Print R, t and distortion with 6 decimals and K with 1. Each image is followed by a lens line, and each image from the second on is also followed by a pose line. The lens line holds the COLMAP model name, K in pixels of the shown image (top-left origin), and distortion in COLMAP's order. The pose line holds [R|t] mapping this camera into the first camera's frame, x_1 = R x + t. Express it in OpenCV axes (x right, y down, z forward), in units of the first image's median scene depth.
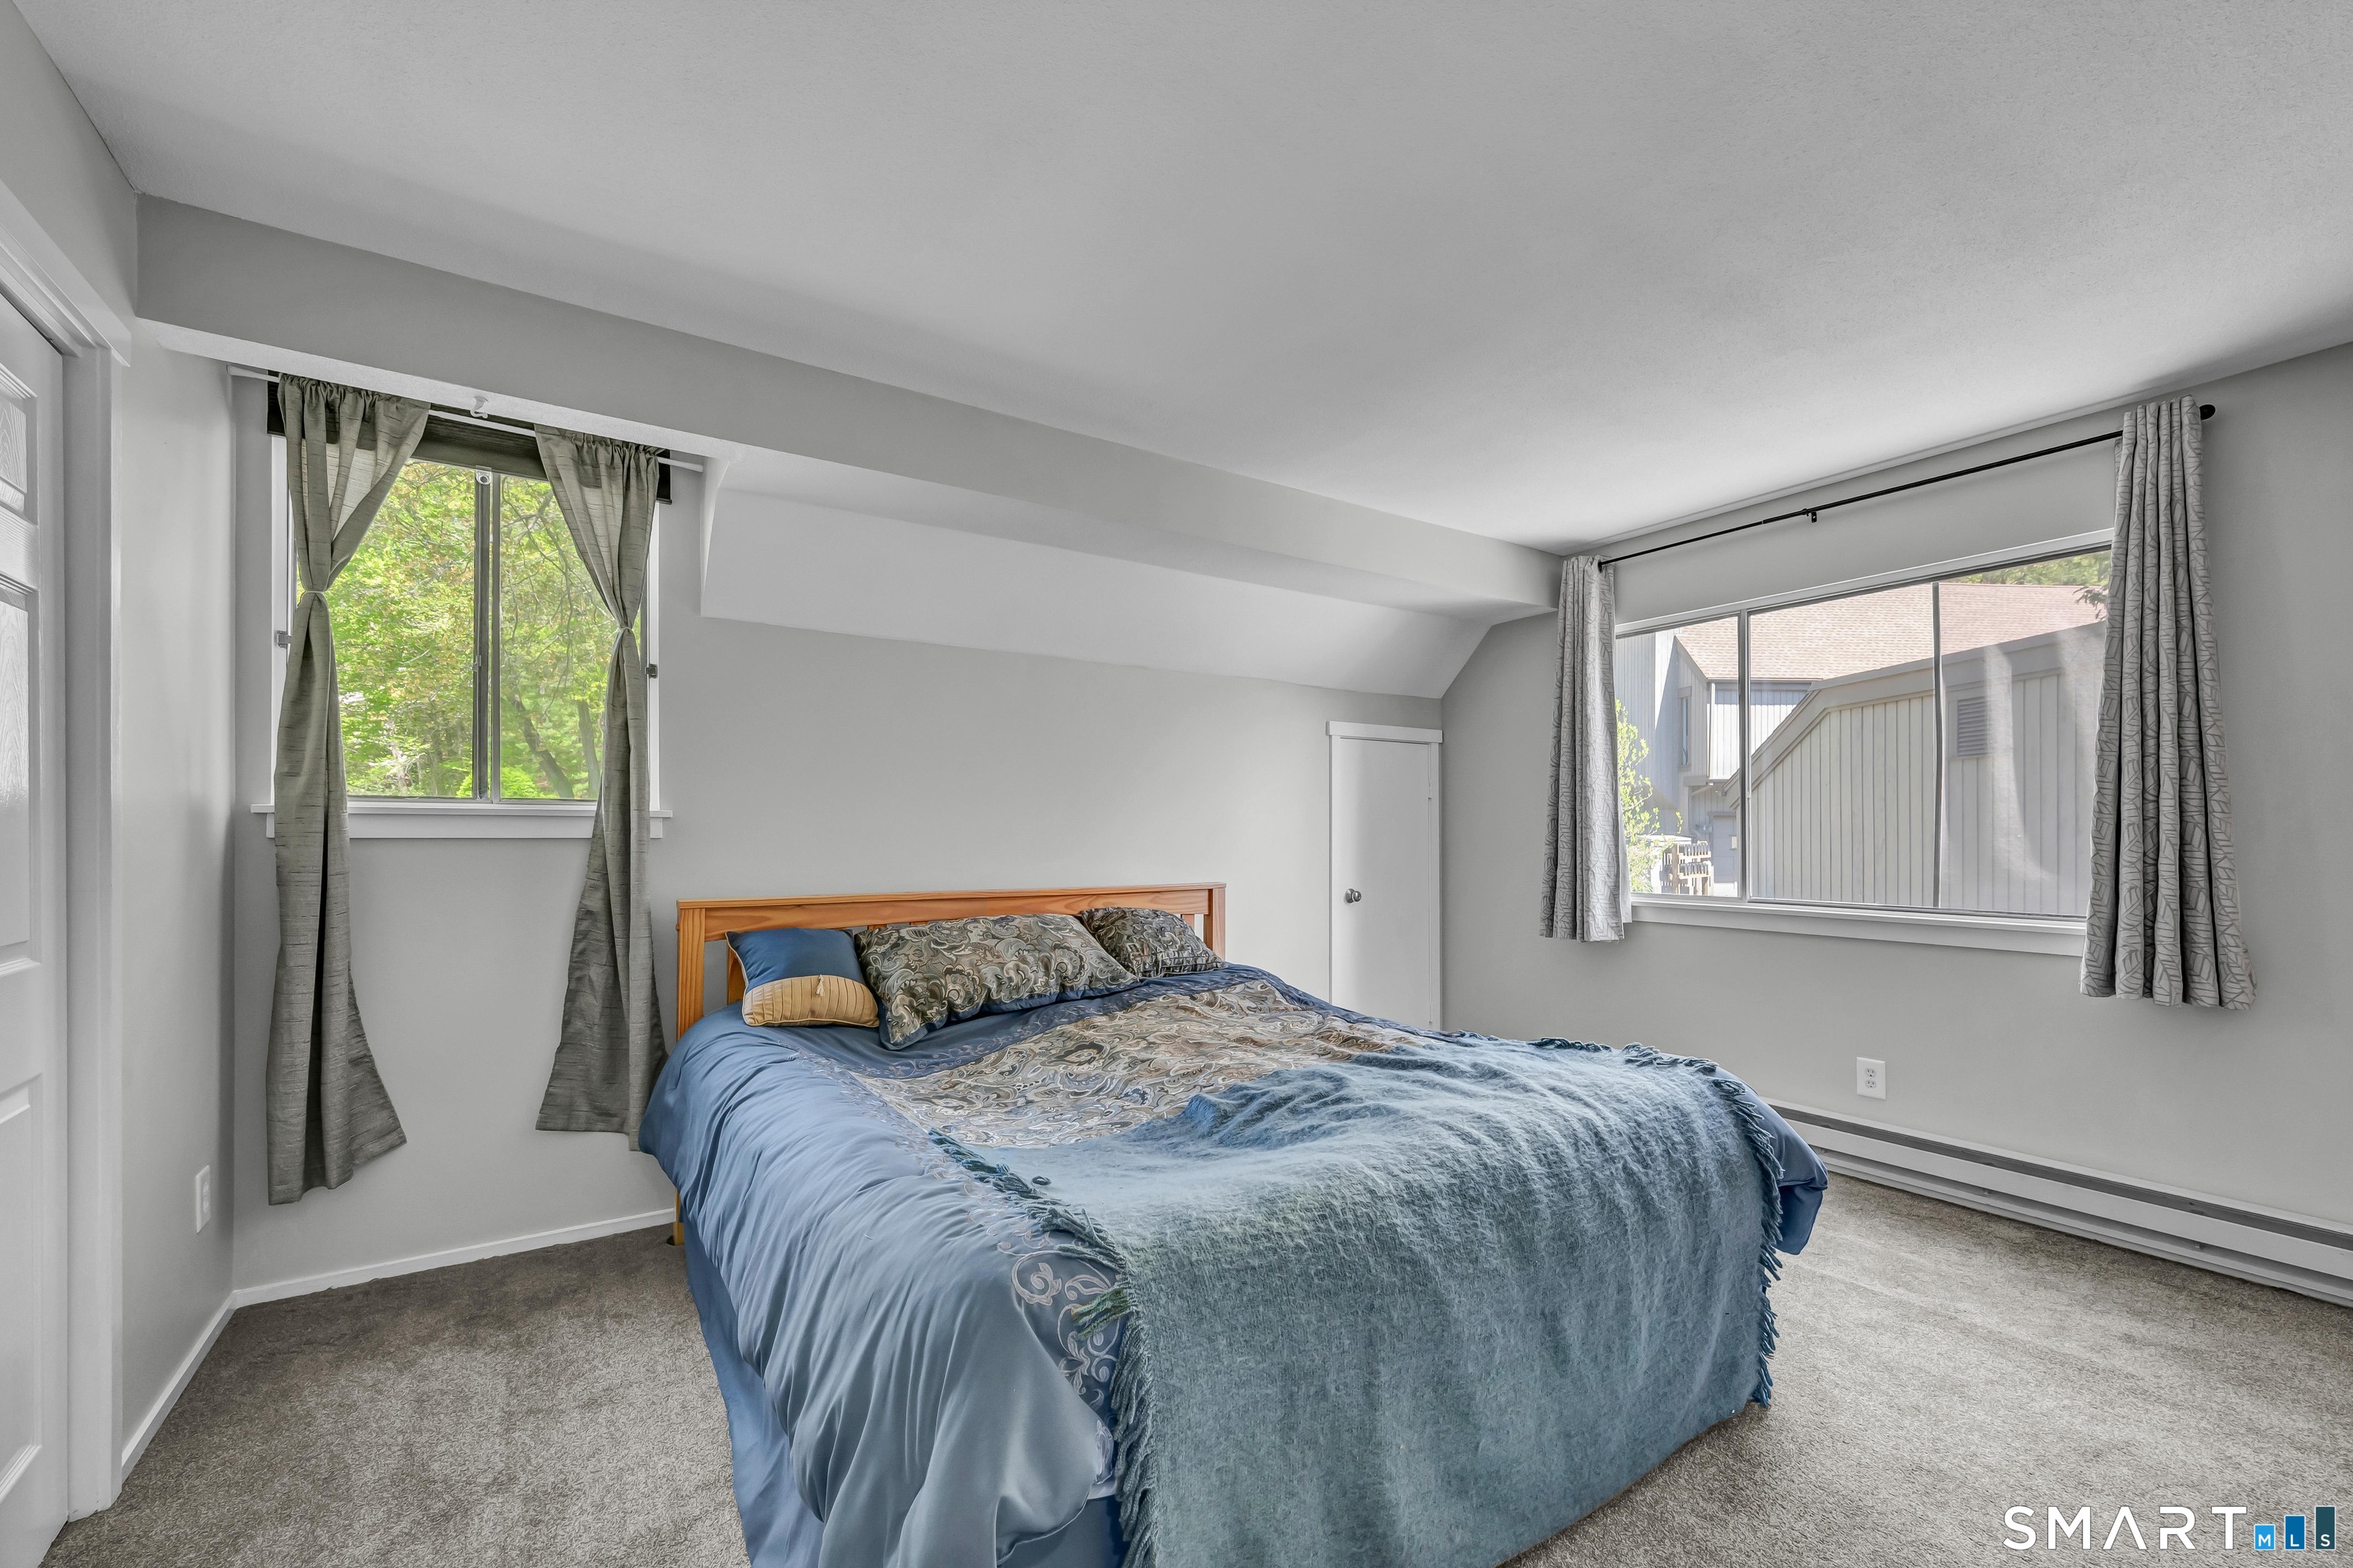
lens RADIAL K [[931.7, 0, 1175.5], [0, 931.7, 830.9], [0, 0, 1]] dist [-0.006473, 0.001303]
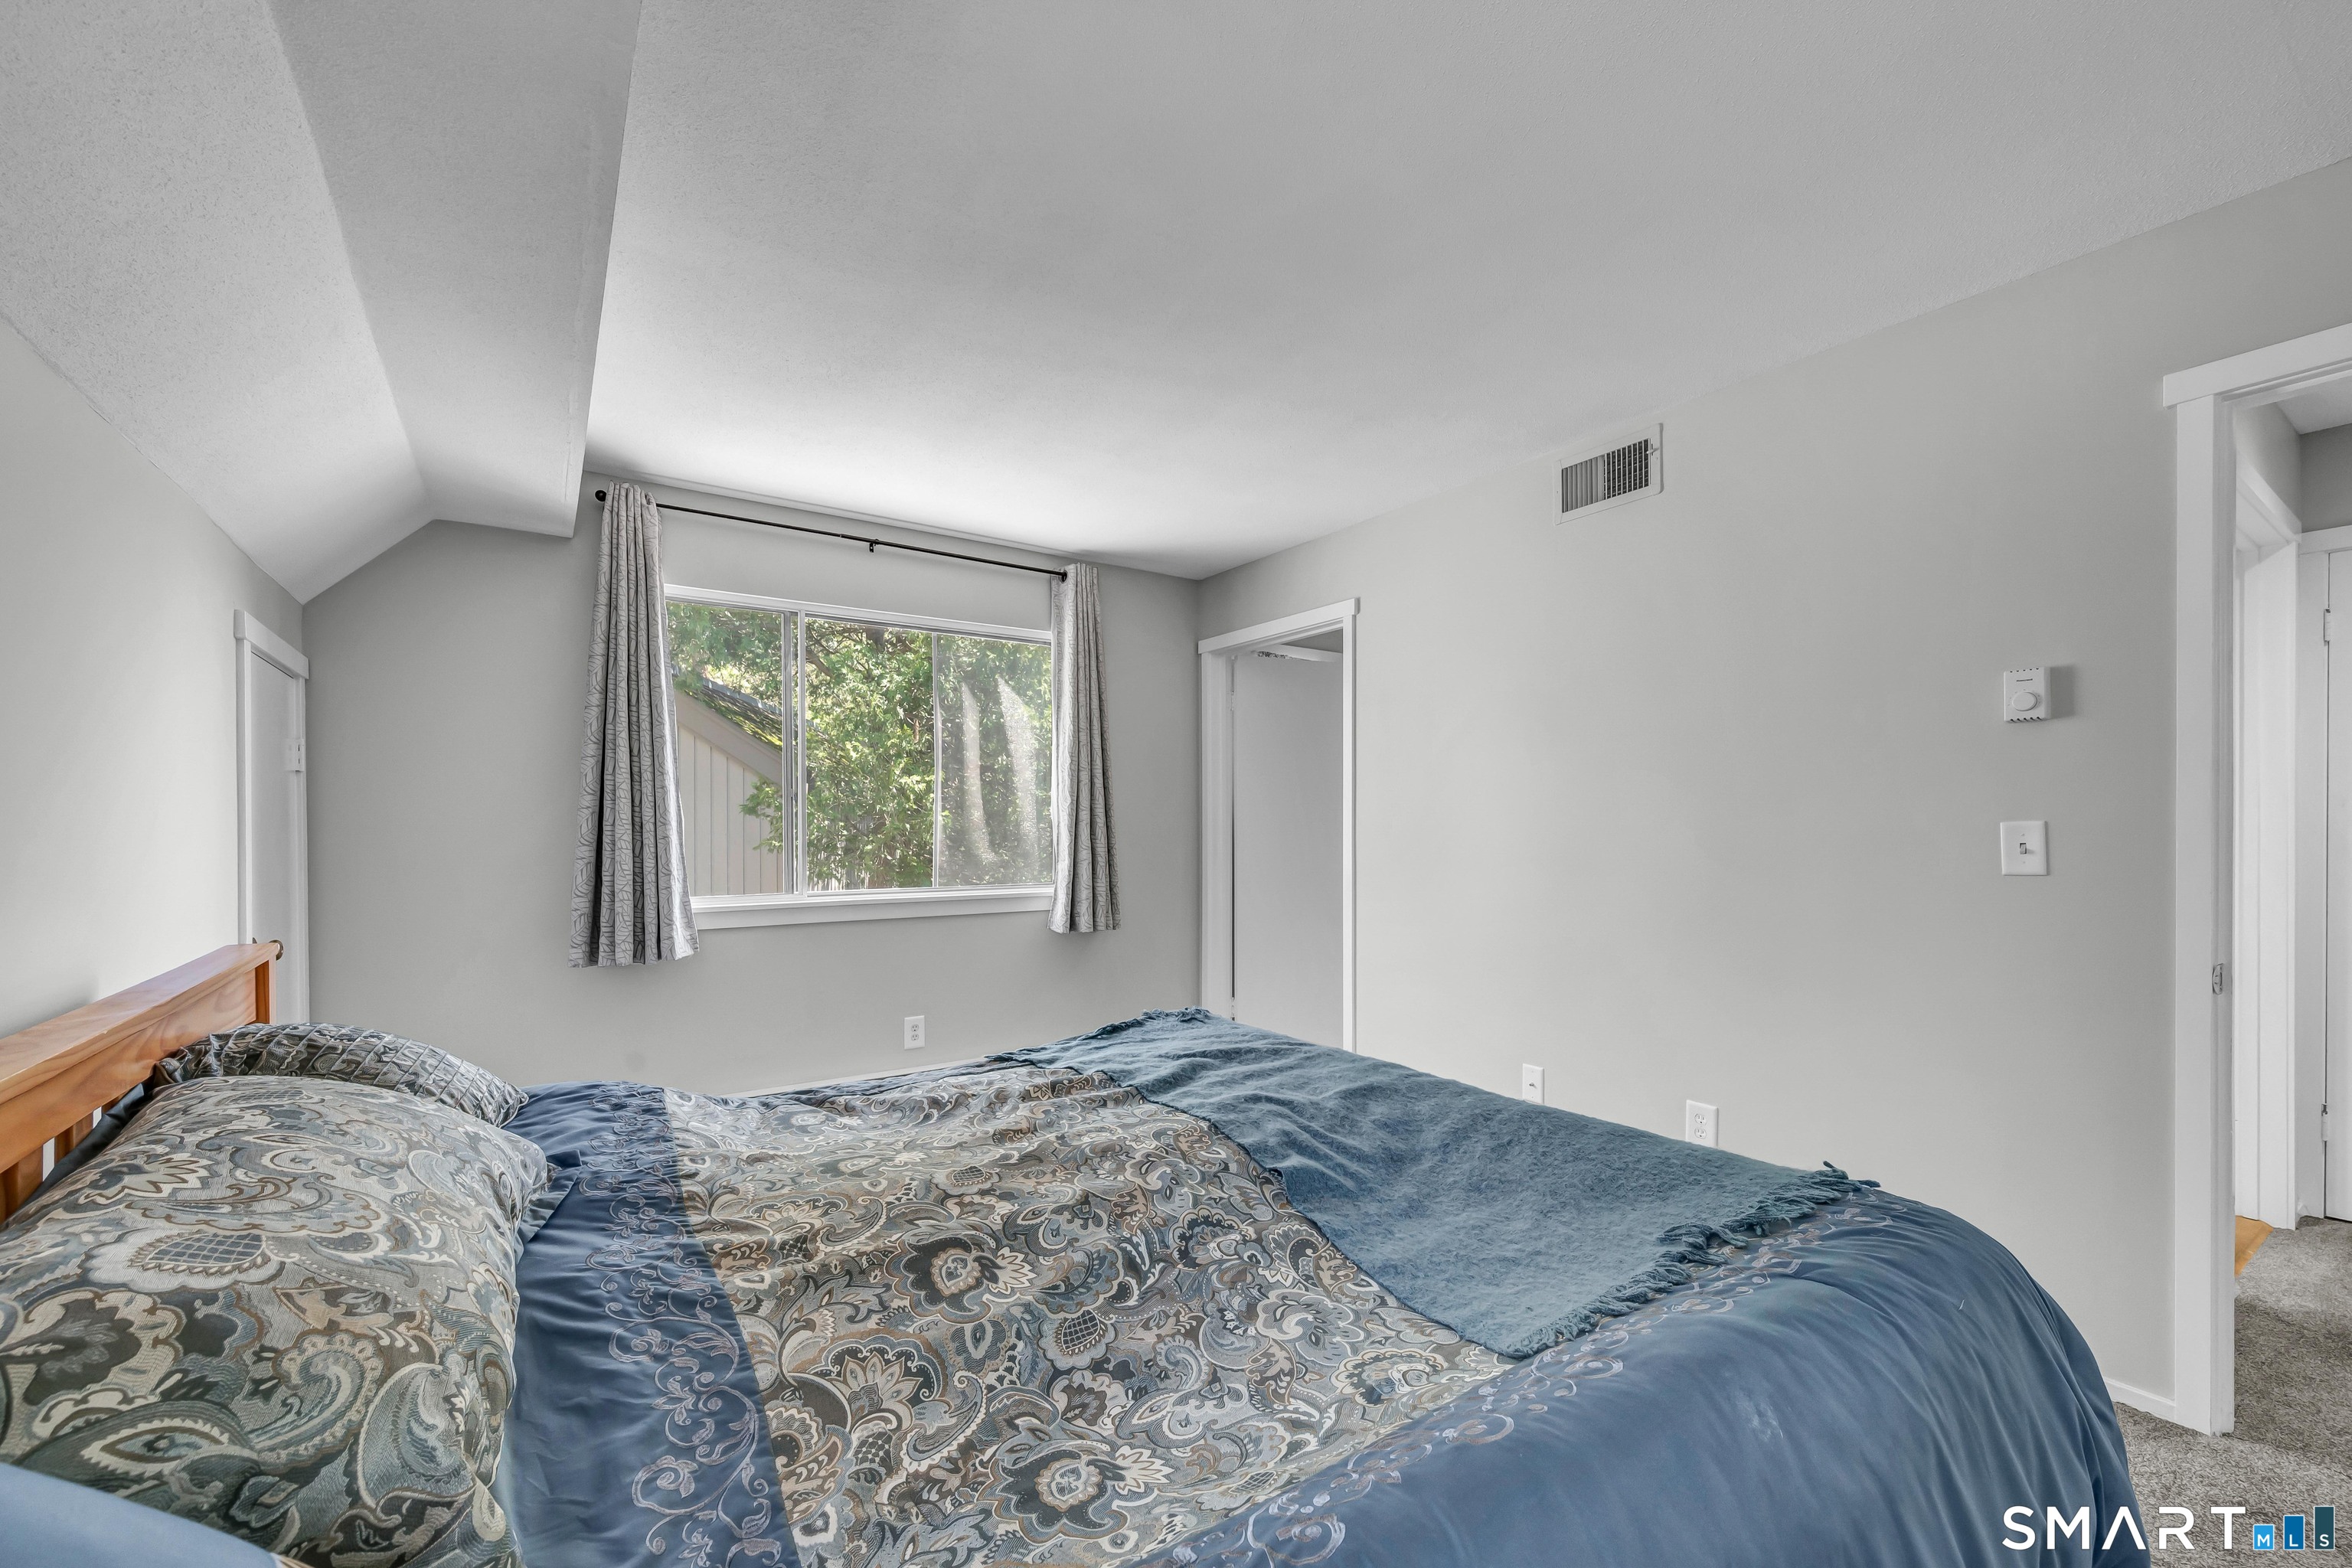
lens RADIAL K [[931.3, 0, 1158.1], [0, 931.3, 828.8], [0, 0, 1]] dist [-0.006473, 0.001303]
pose [[0.012188, 0.000107, 0.999926, -0.610541], [-0.000079, 1.000000, -0.000106, 0.003245], [-0.999926, -0.000077, 0.012188, 0.900329]]
